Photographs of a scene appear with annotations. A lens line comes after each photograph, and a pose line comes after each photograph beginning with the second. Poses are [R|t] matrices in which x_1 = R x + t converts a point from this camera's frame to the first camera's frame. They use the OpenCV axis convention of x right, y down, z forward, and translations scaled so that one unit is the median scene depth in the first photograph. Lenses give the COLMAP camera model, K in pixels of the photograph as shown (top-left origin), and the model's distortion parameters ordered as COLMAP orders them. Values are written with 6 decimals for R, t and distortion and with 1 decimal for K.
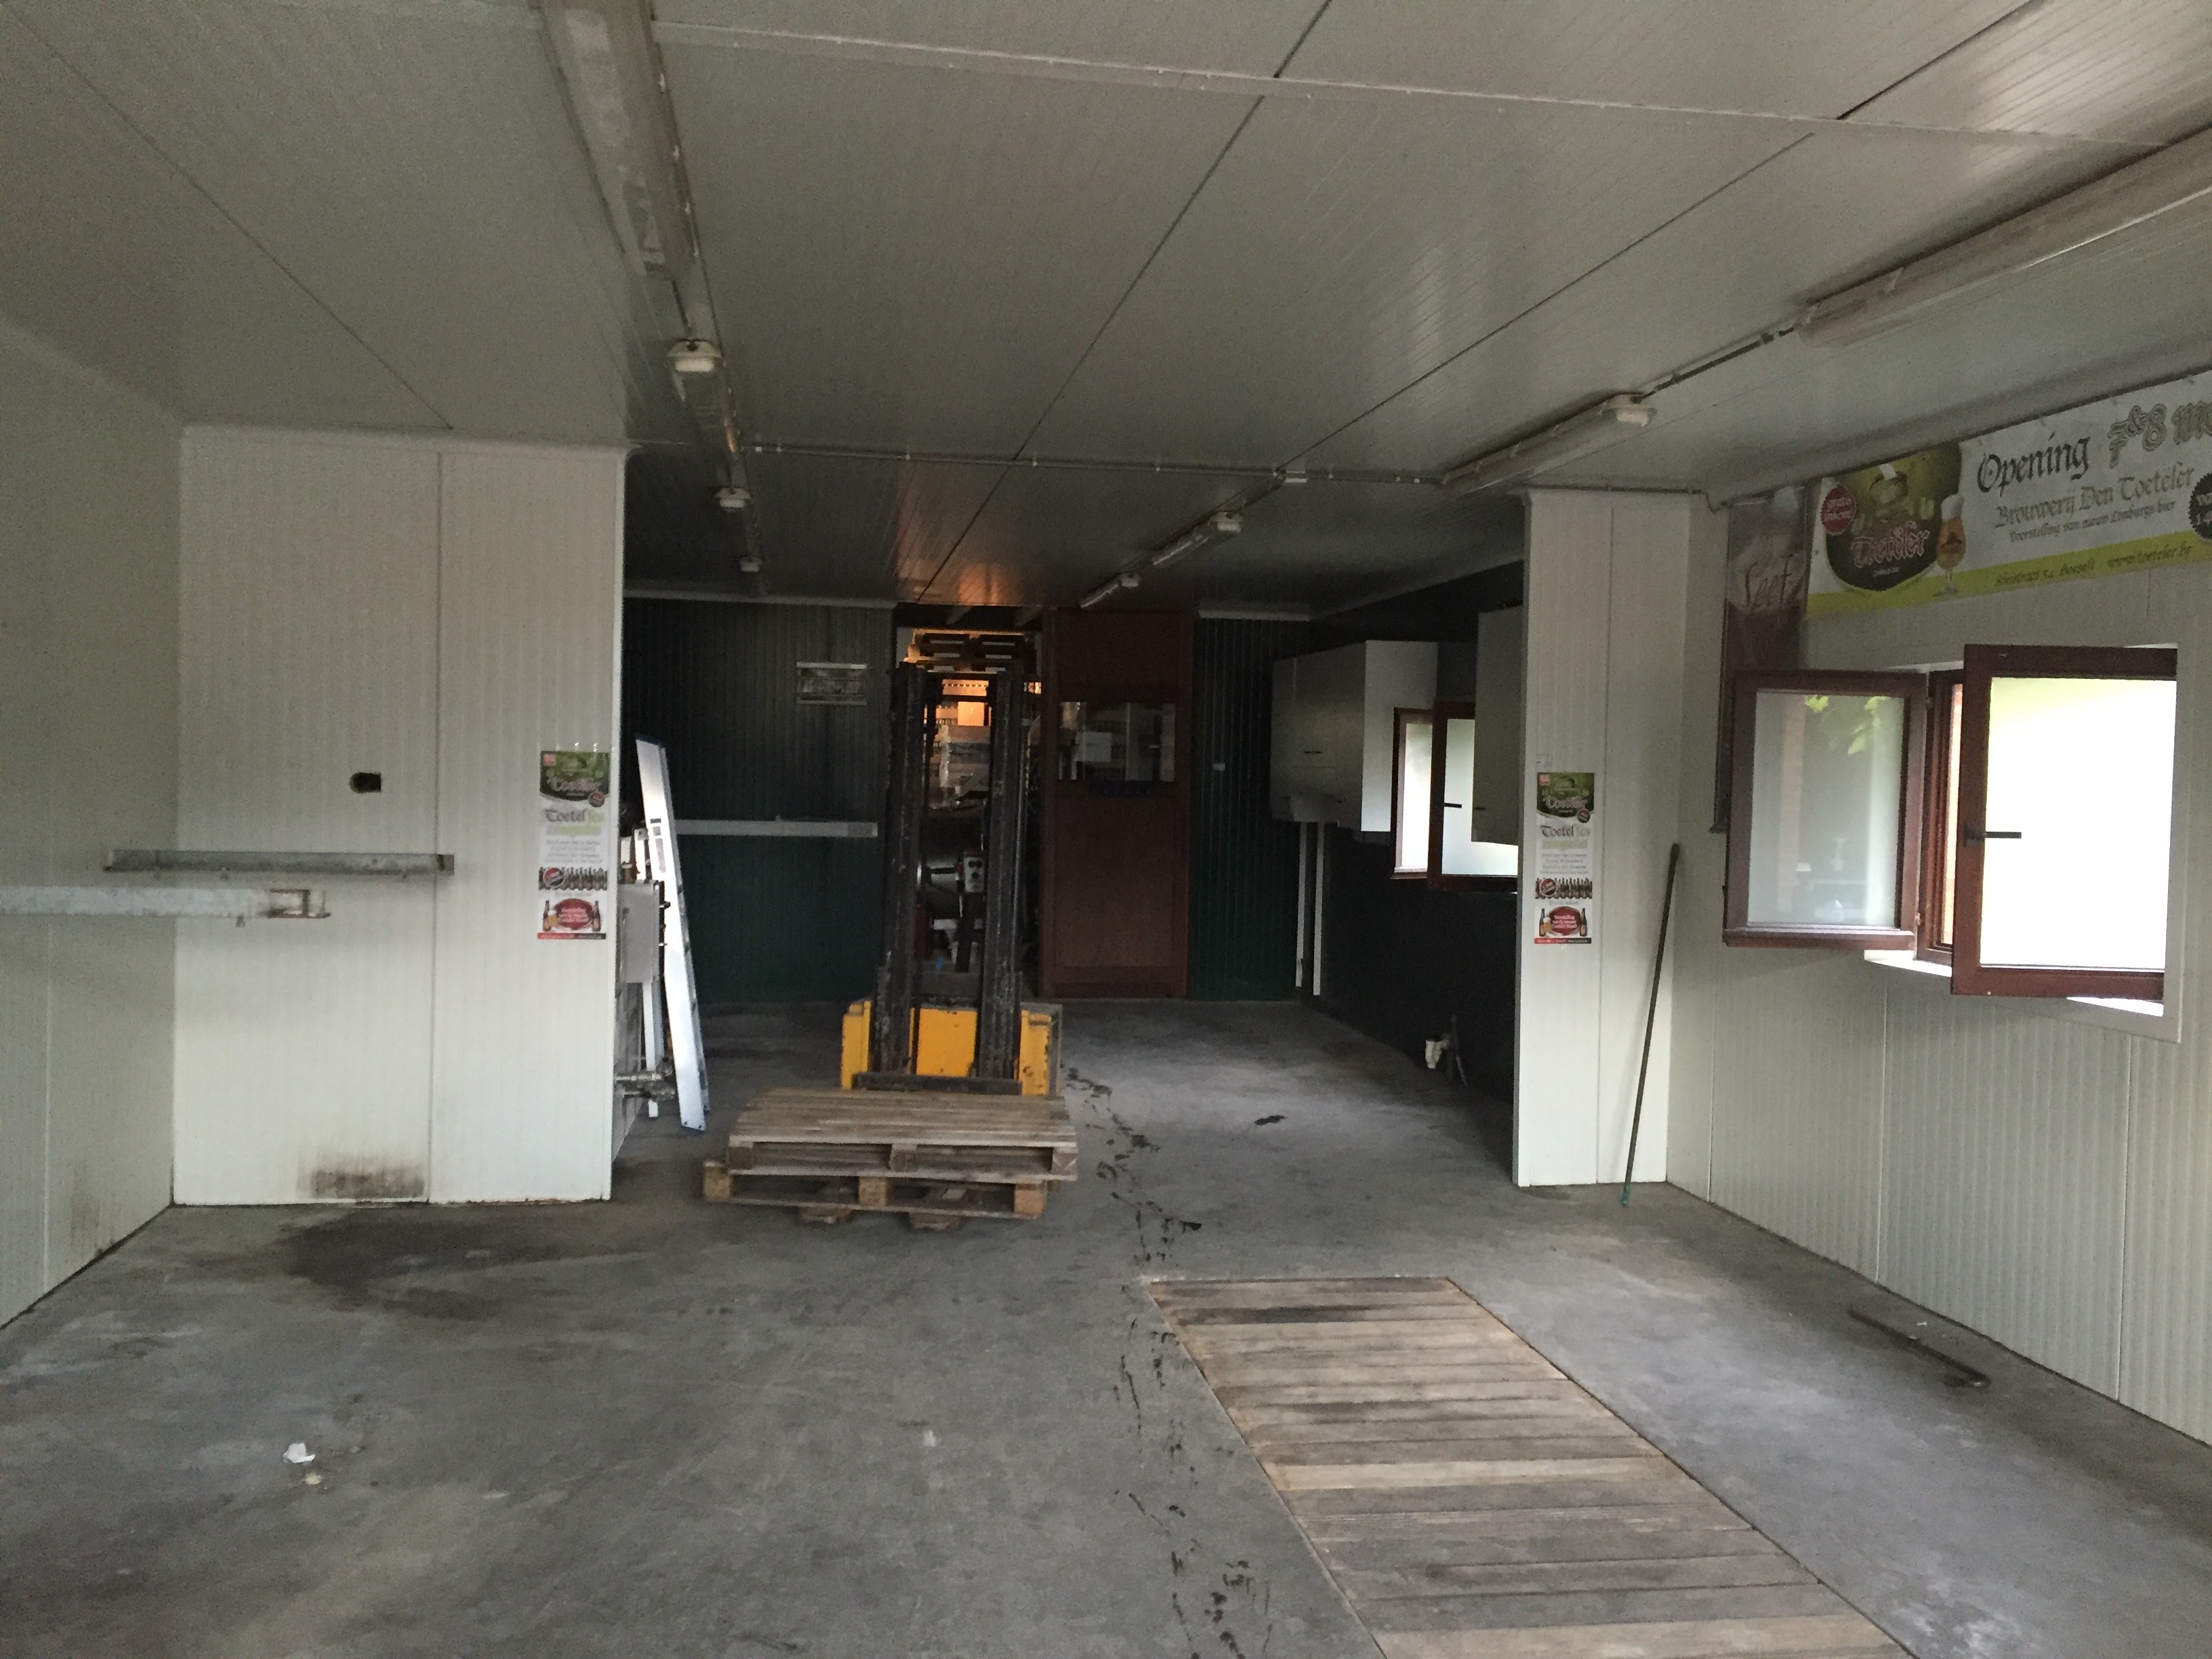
lens RADIAL K [[1877.1, 0, 1131.6], [0, 1877.1, 825.0], [0, 0, 1]] dist [0.095216, -0.122573]
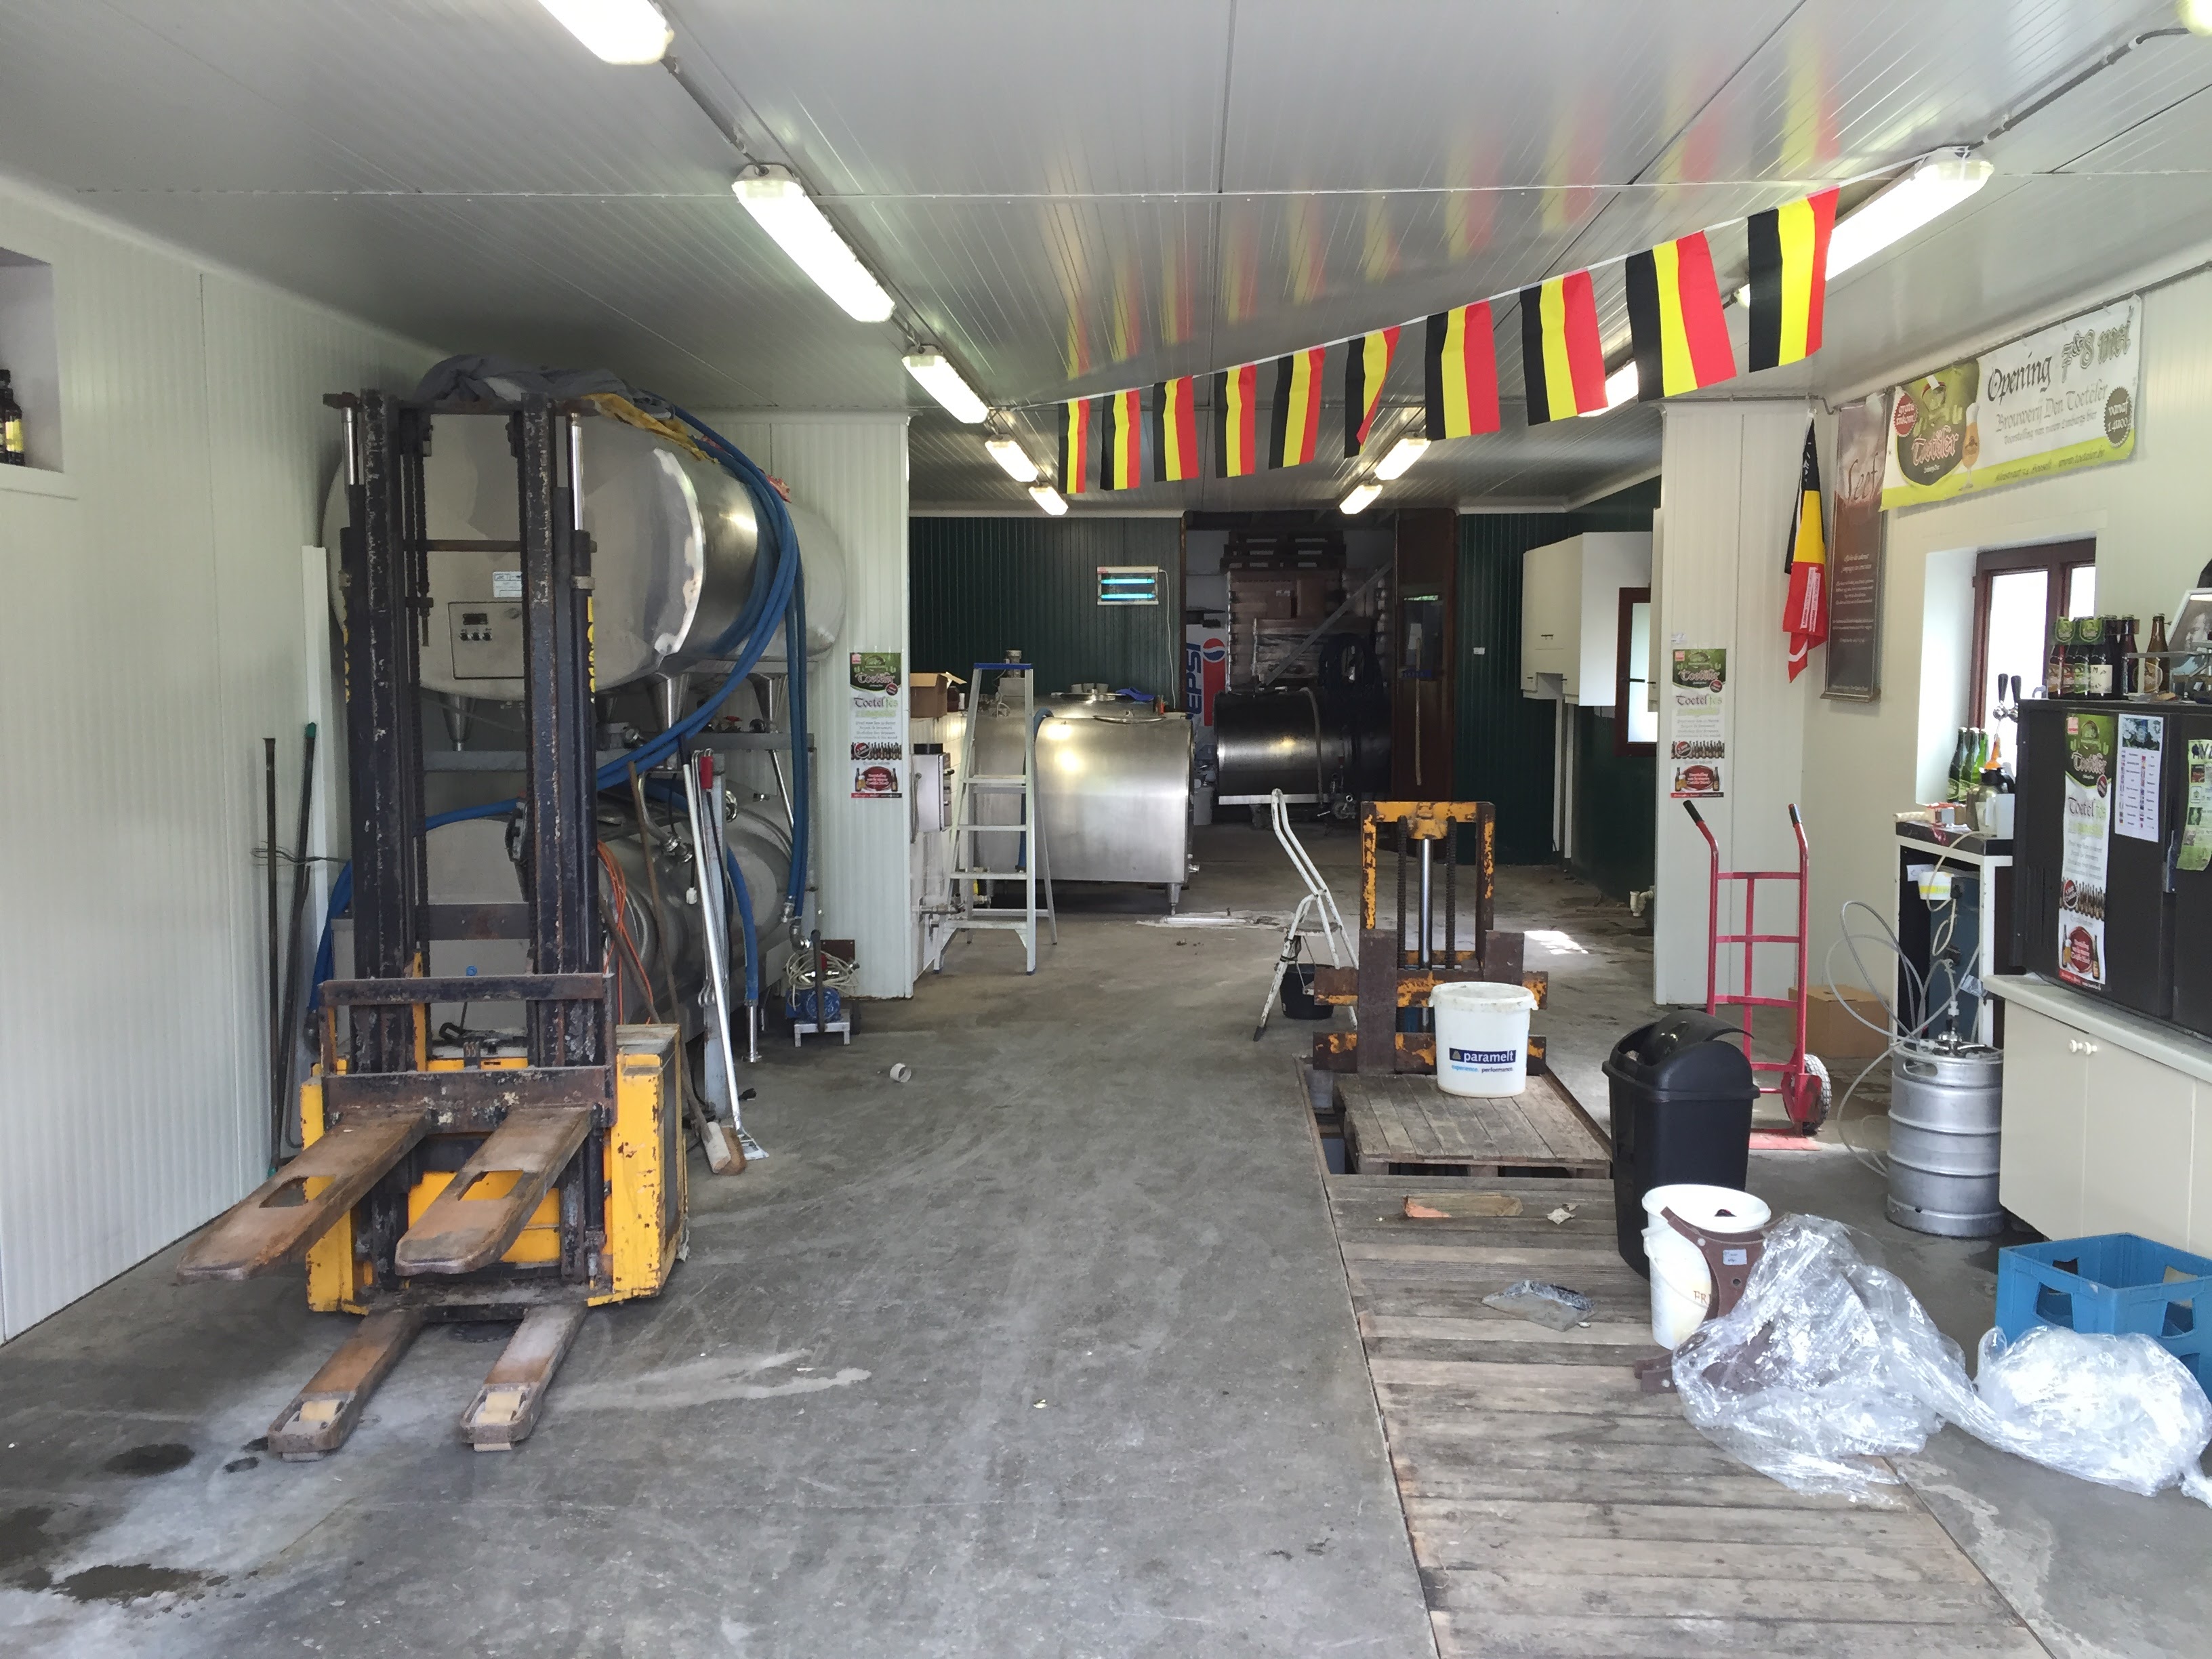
lens RADIAL K [[1877.1, 0, 1131.6], [0, 1877.1, 825.0], [0, 0, 1]] dist [0.095216, -0.122573]
pose [[0.979047, -0.004872, -0.203576, 0.148202], [0.016771, 0.998247, 0.056764, 0.009413], [0.202942, -0.058989, 0.977412, -0.242513]]
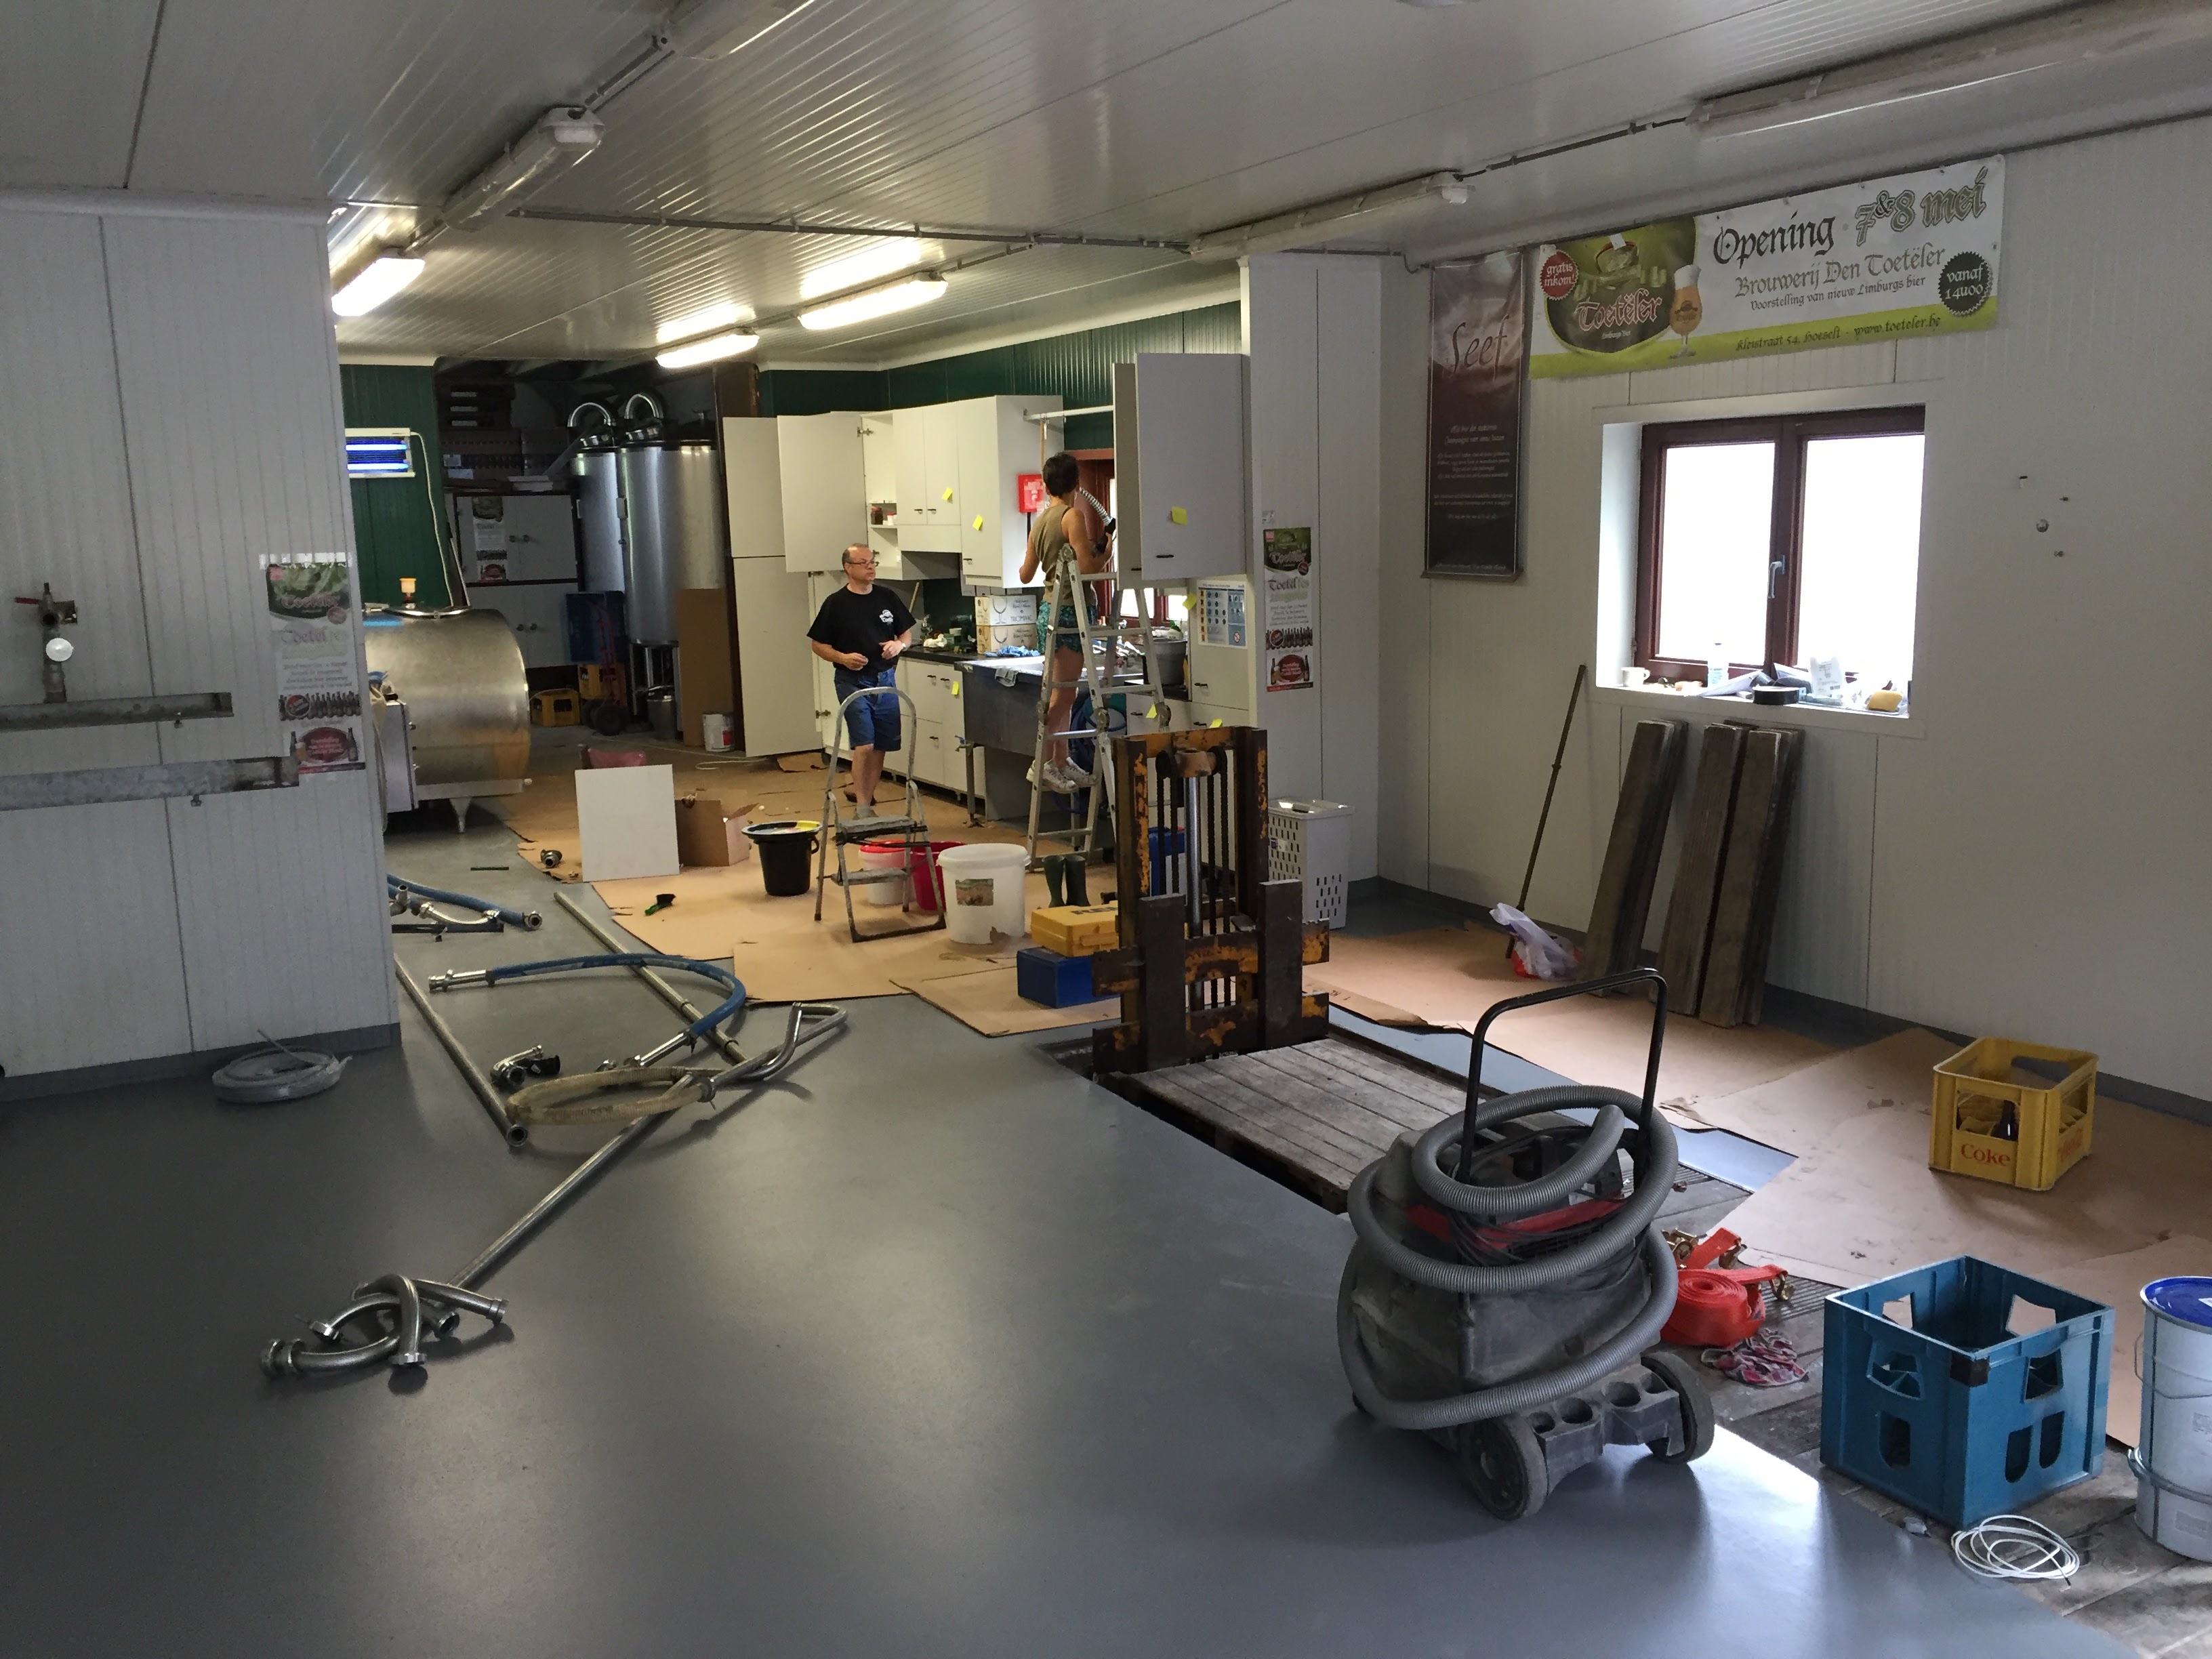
lens RADIAL K [[1877.1, 0, 1131.6], [0, 1877.1, 825.0], [0, 0, 1]] dist [0.095216, -0.122573]
pose [[0.943206, -0.102523, 0.315992, -0.240880], [0.056979, 0.987019, 0.150158, -0.031971], [-0.327285, -0.123625, 0.936804, 0.017915]]
